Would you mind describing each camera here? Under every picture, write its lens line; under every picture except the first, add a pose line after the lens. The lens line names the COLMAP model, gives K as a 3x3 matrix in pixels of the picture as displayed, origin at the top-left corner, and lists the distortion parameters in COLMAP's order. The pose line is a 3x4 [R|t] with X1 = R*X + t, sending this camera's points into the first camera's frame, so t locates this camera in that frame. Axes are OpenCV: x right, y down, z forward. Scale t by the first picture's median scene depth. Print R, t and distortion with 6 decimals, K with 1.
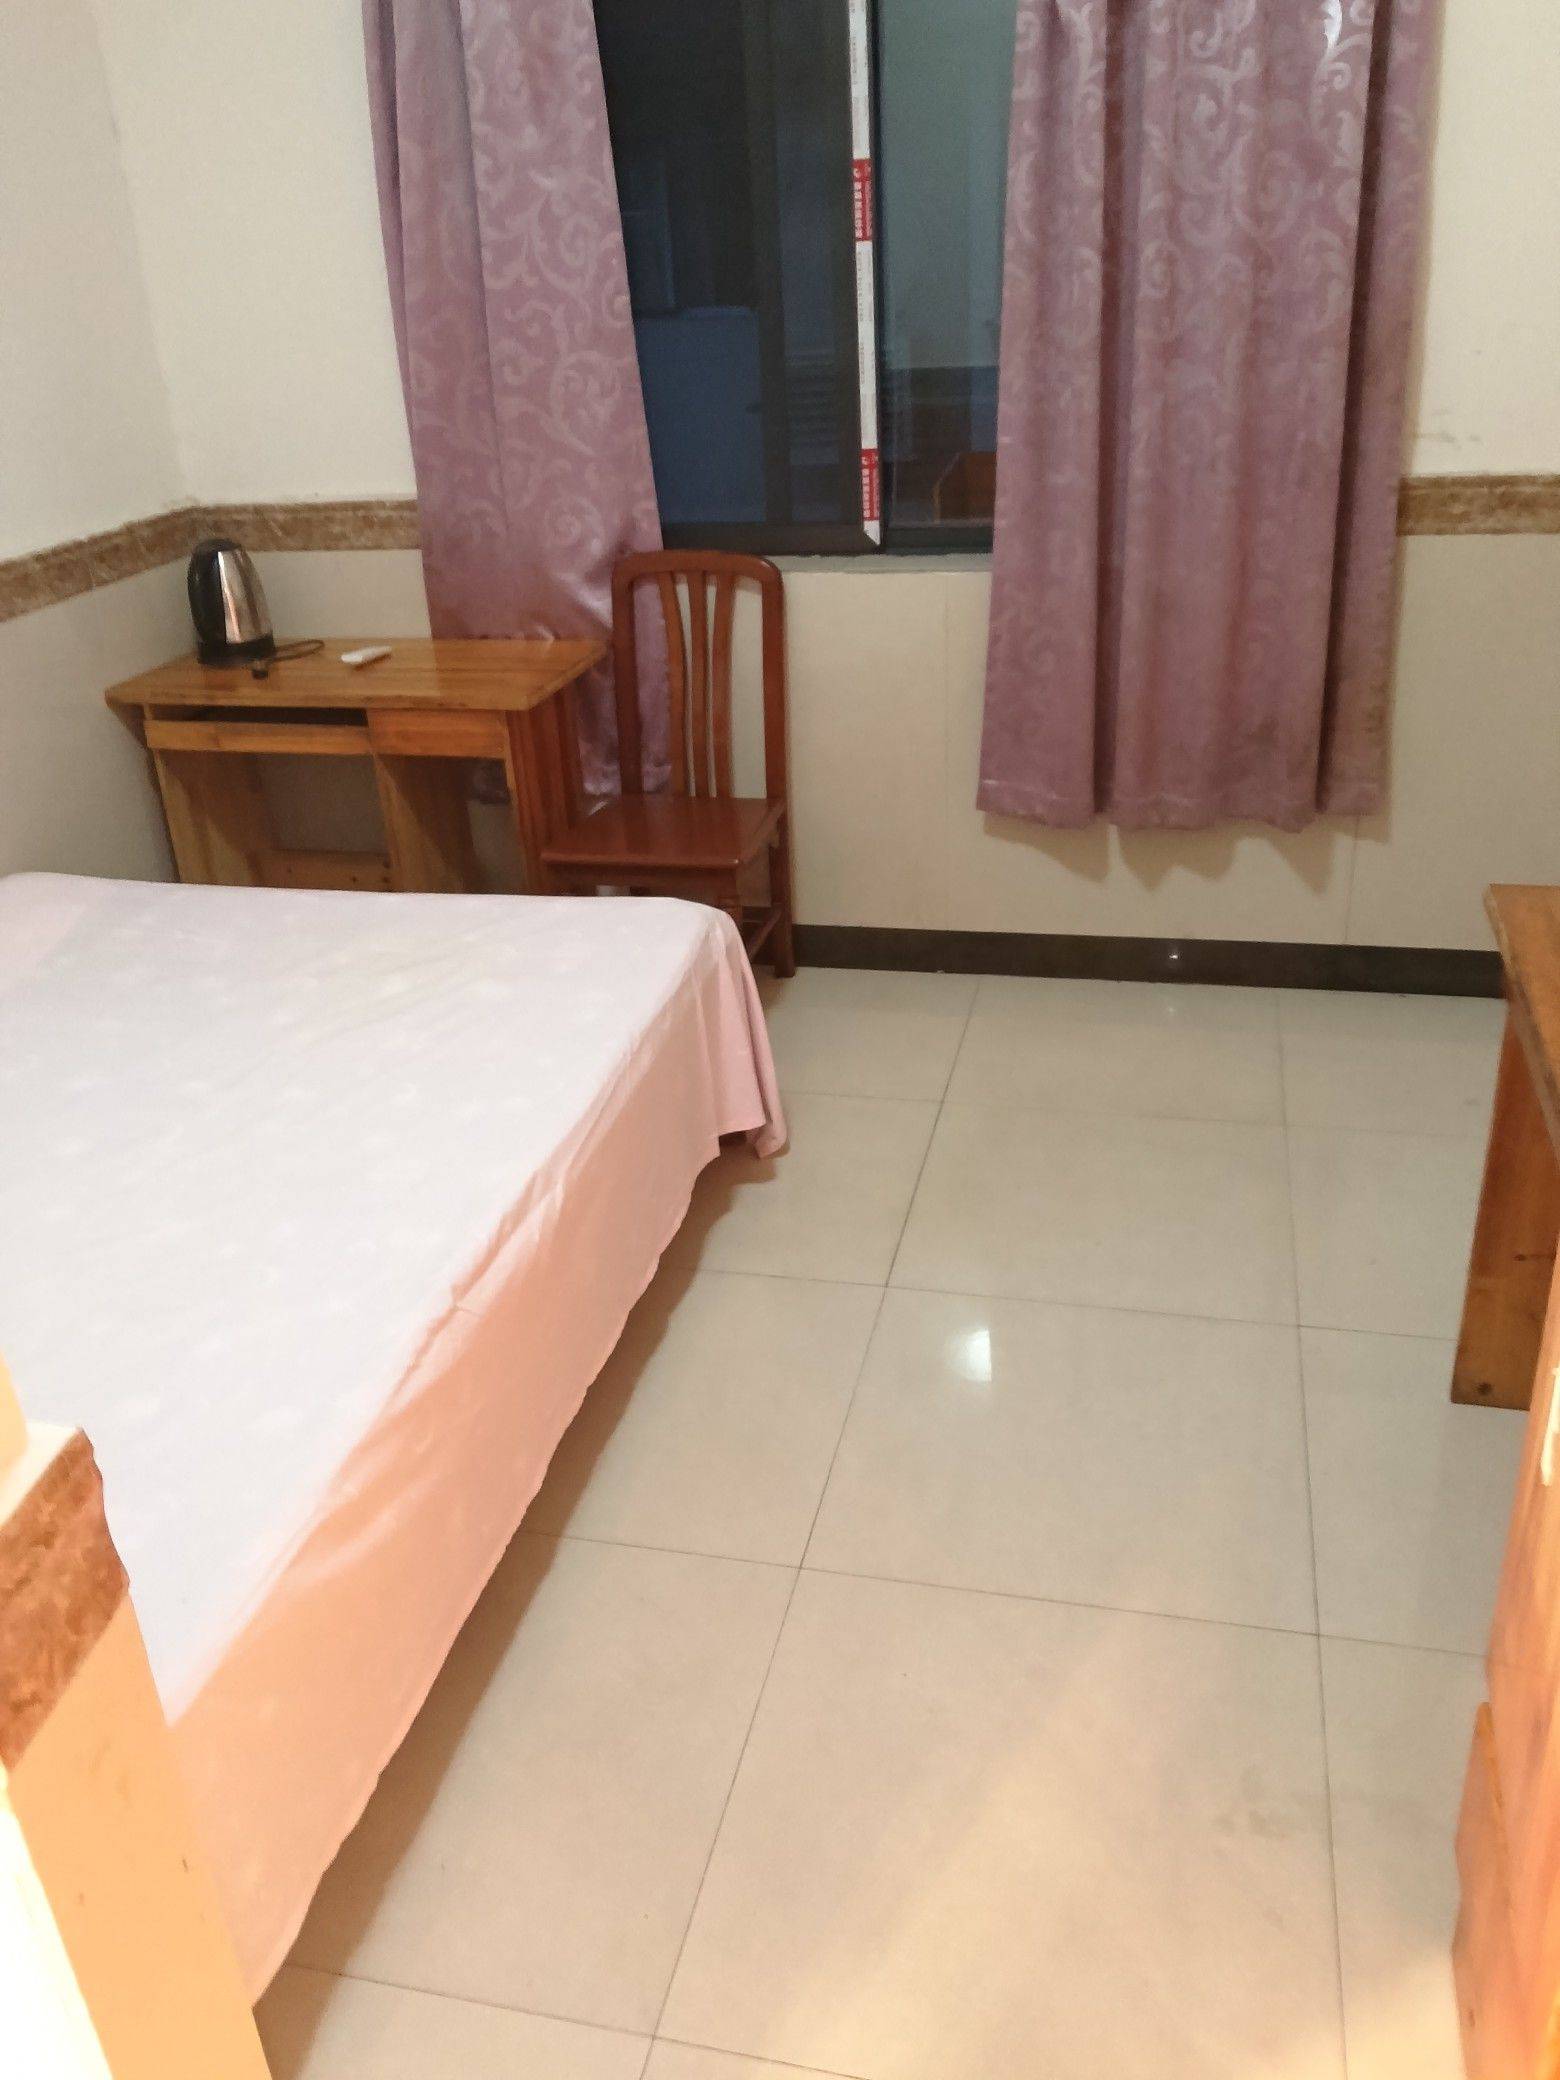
lens RADIAL K [[1642.2, 0, 782.9], [0, 1642.2, 1021.6], [0, 0, 1]] dist [0.002862, -0.024096]
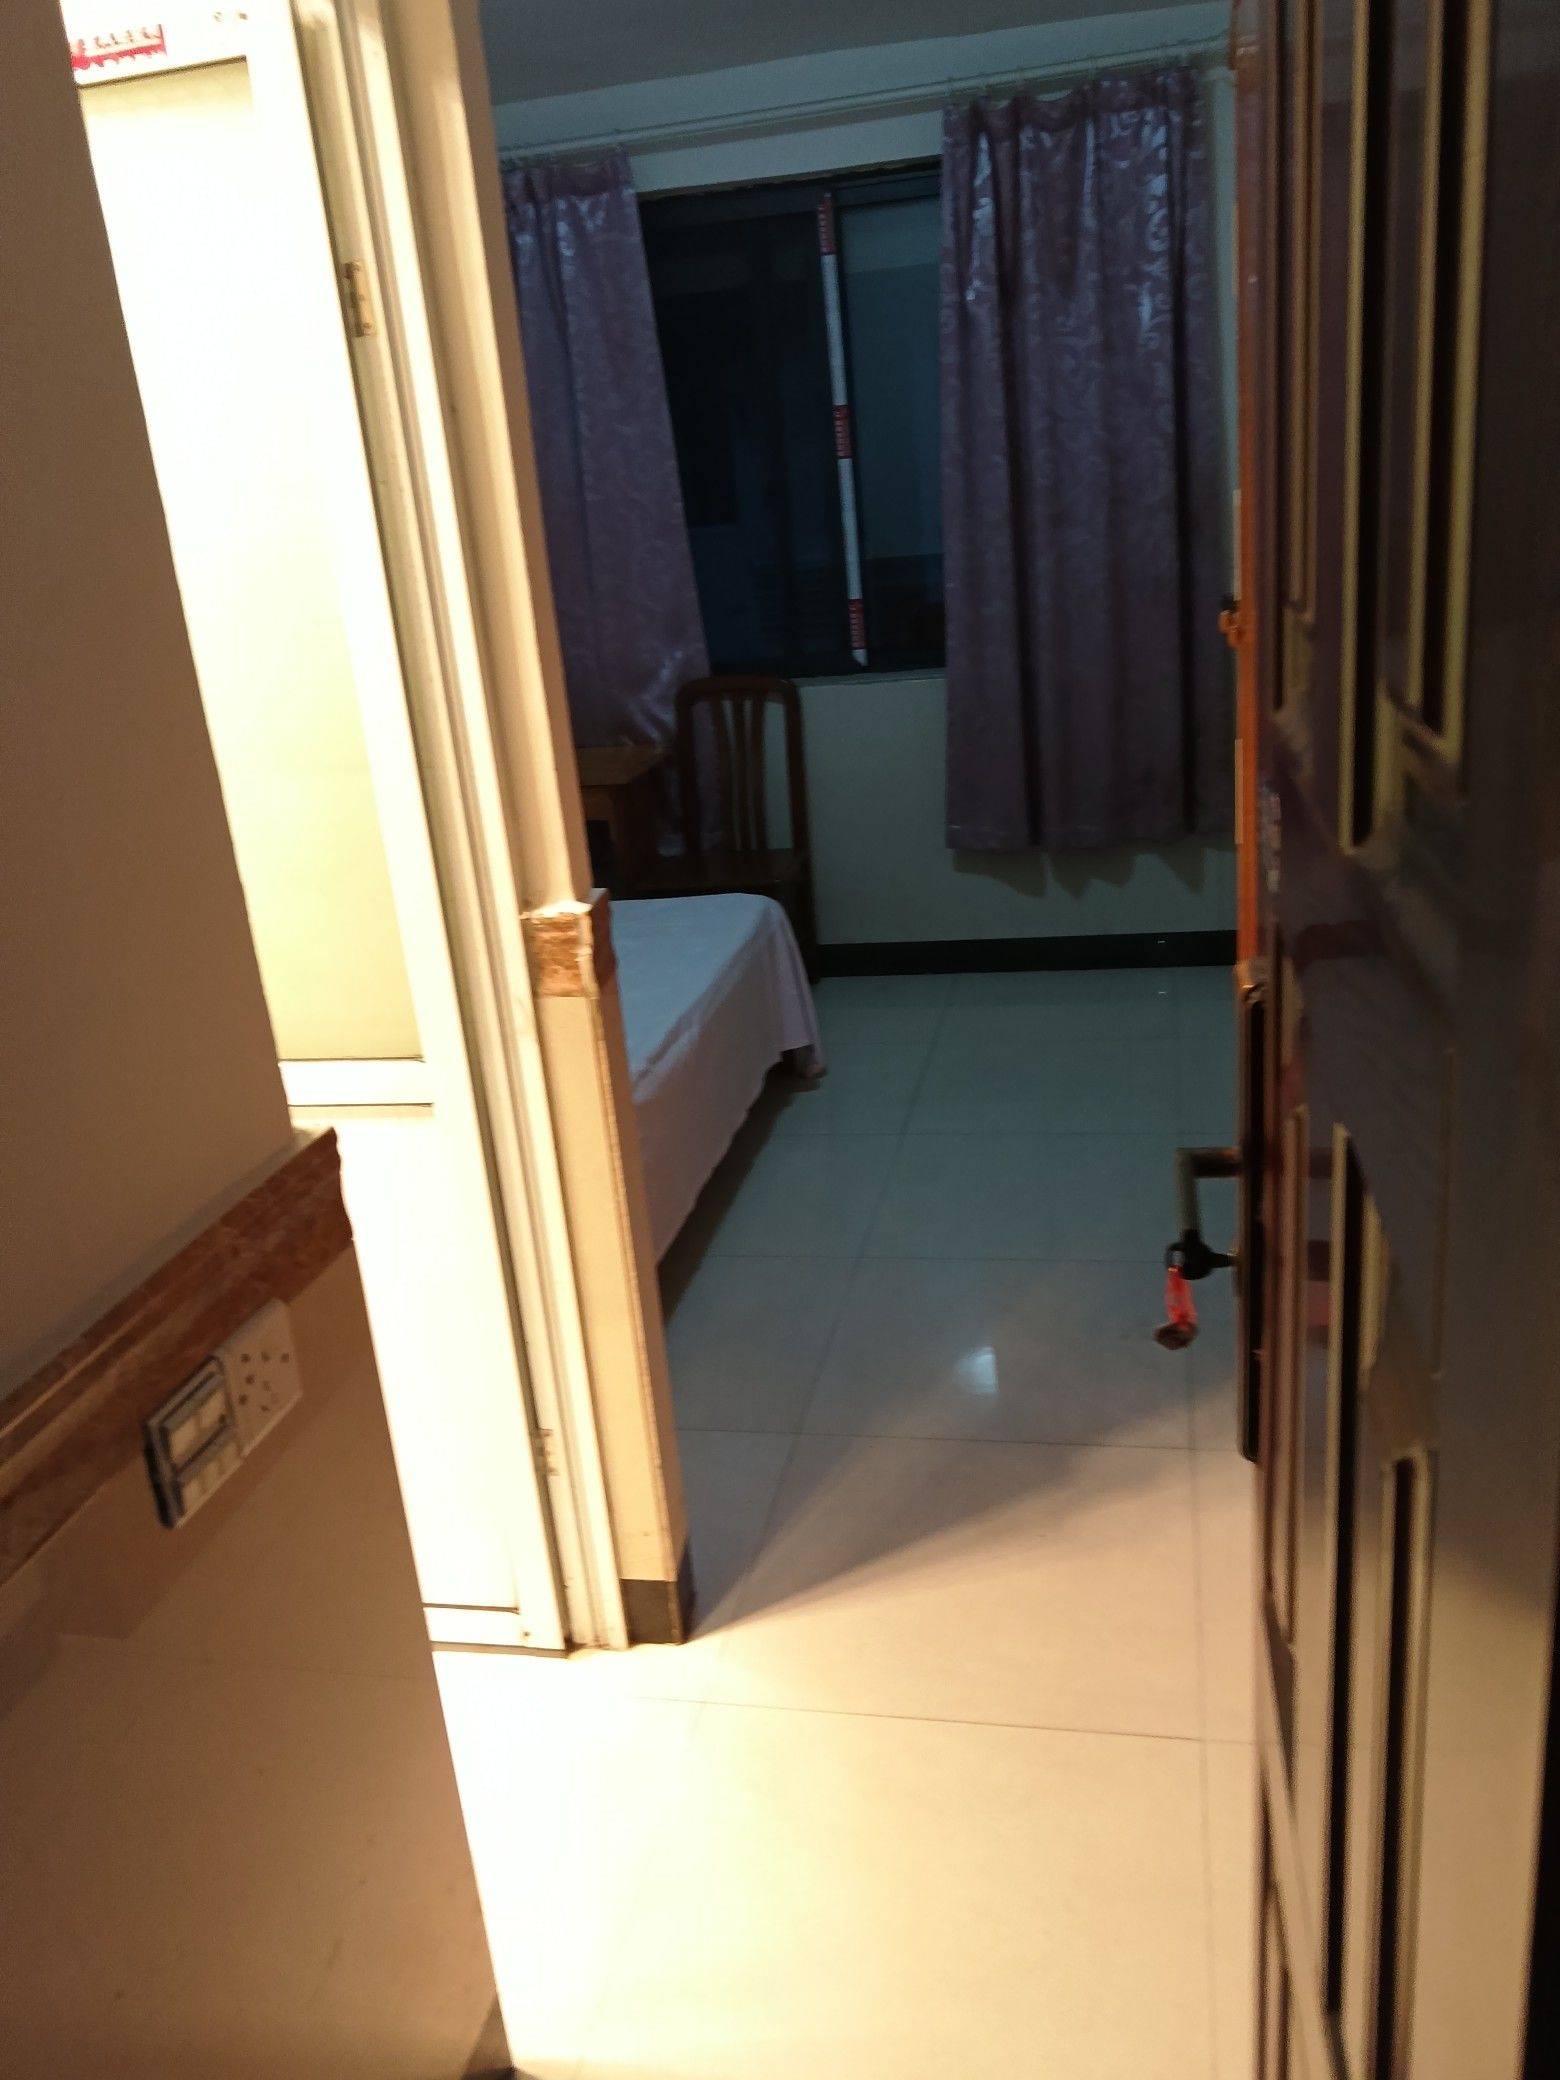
lens RADIAL K [[1642.2, 0, 772.4], [0, 1642.2, 1027.5], [0, 0, 1]] dist [0.002862, -0.024096]
pose [[0.998886, -0.047174, 0.001461, -0.041904], [0.047037, 0.992482, -0.112993, 0.189891], [0.003880, 0.112936, 0.993595, -0.396935]]
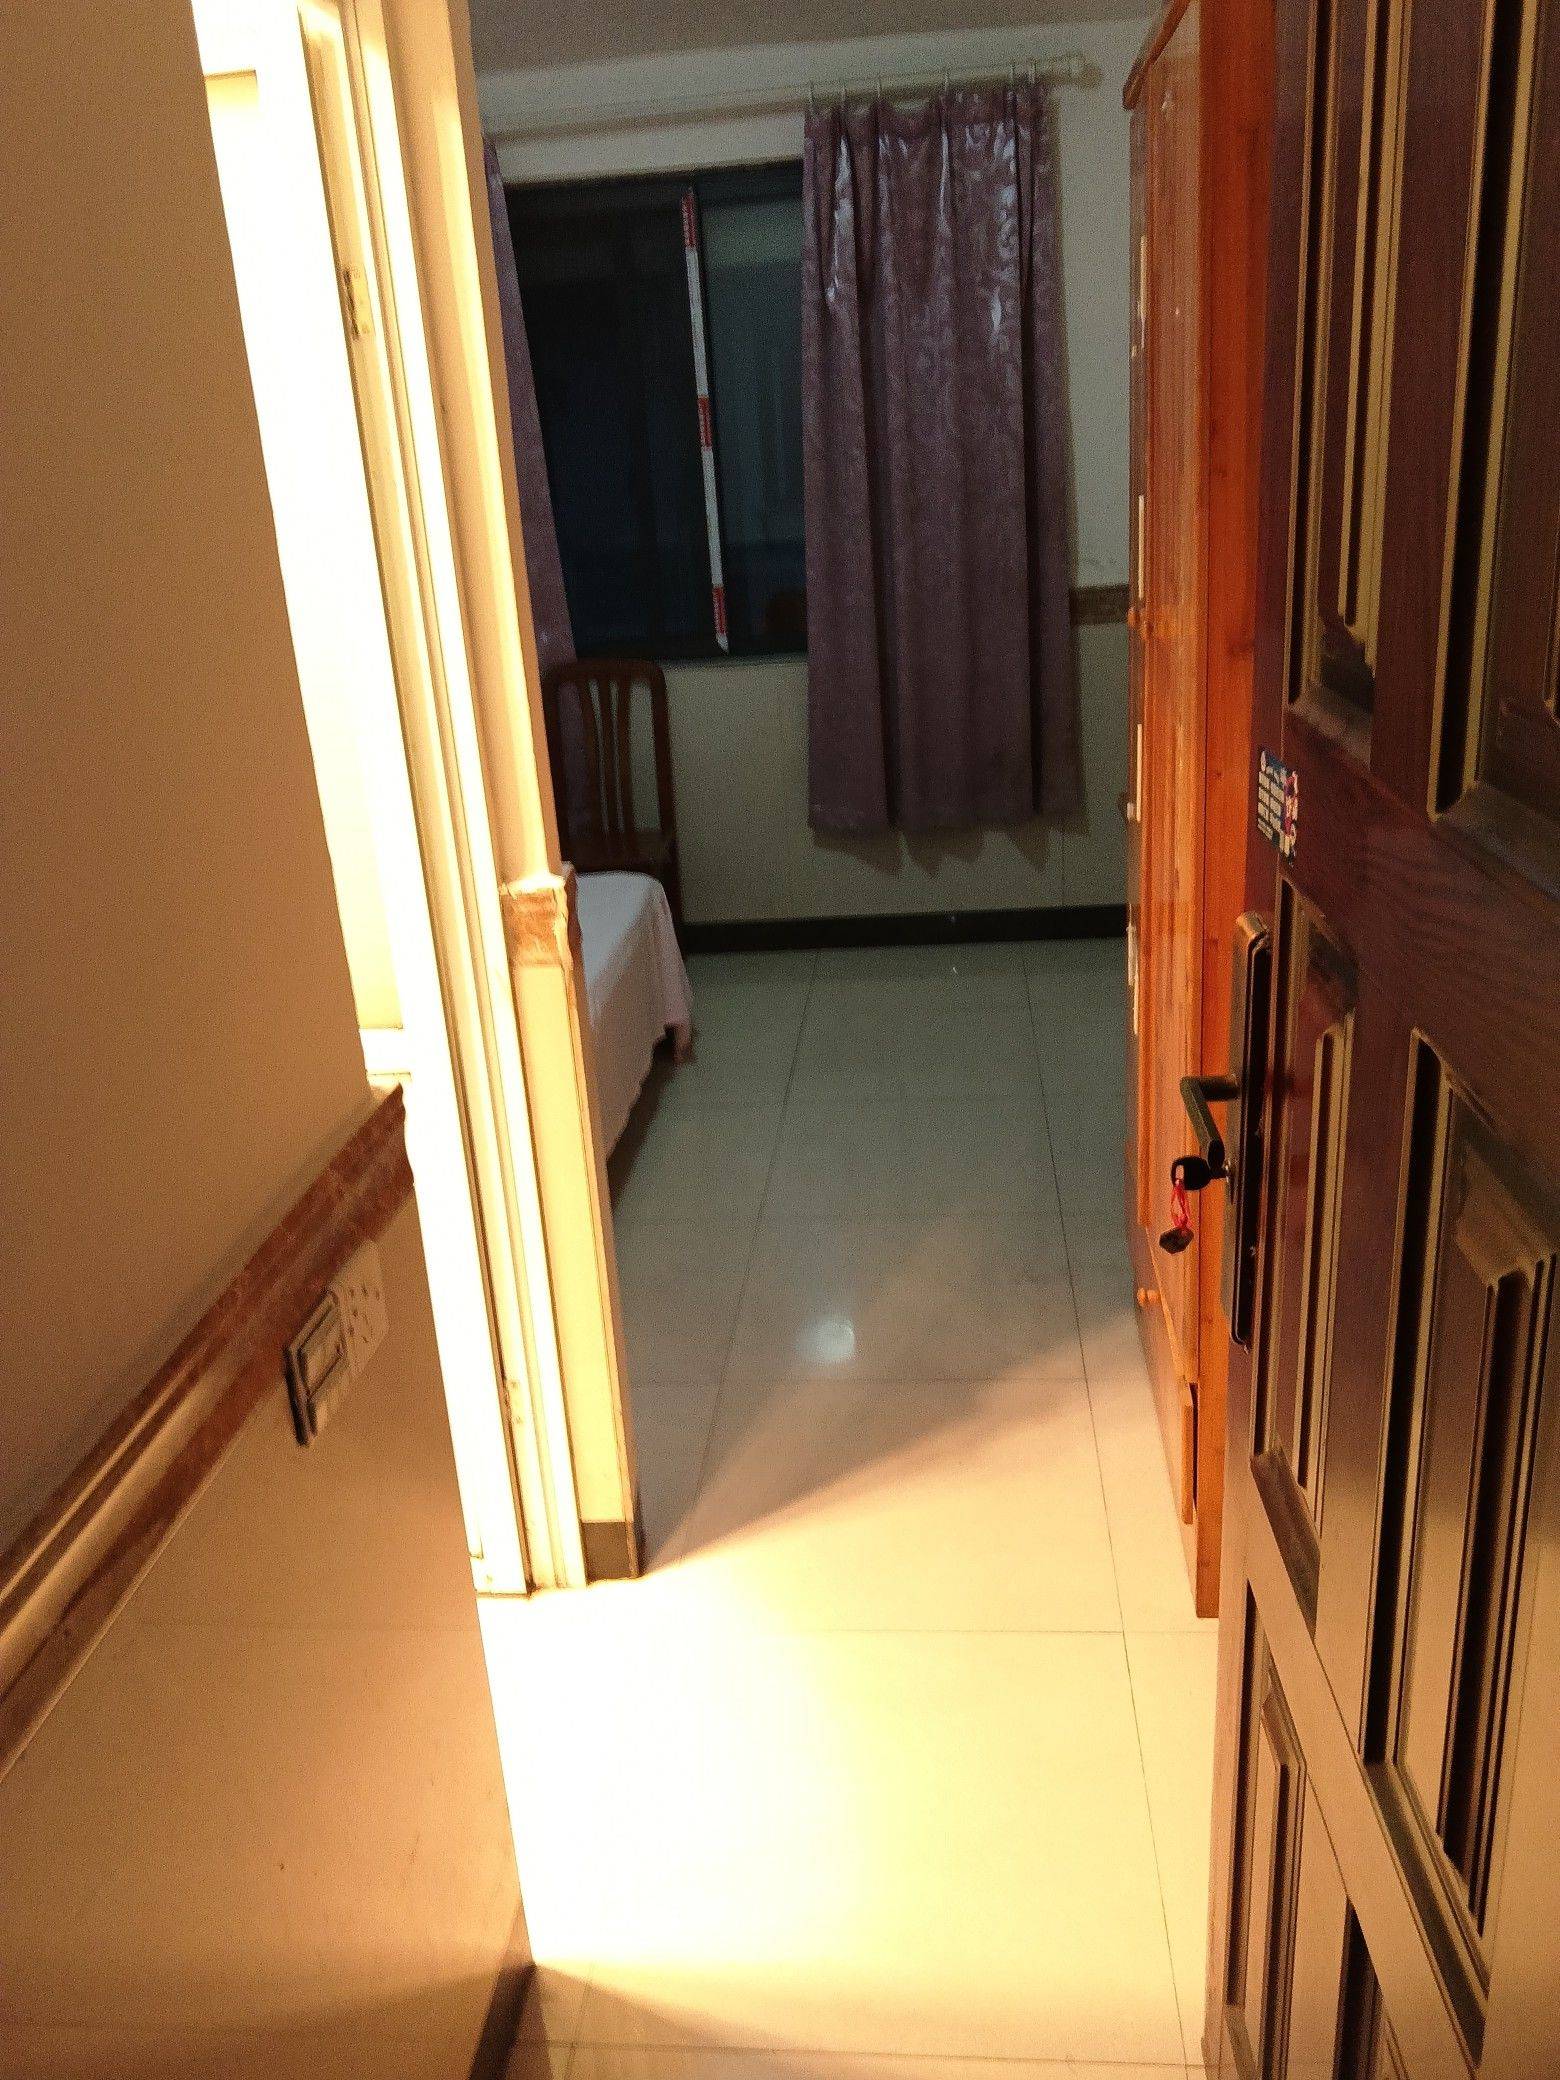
lens RADIAL K [[1642.2, 0, 782.1], [0, 1642.2, 1031.6], [0, 0, 1]] dist [0.002862, -0.024096]
pose [[0.990043, -0.066665, 0.123976, -0.106016], [0.078453, 0.992592, -0.092768, 0.198752], [-0.116873, 0.101570, 0.987939, -0.439097]]
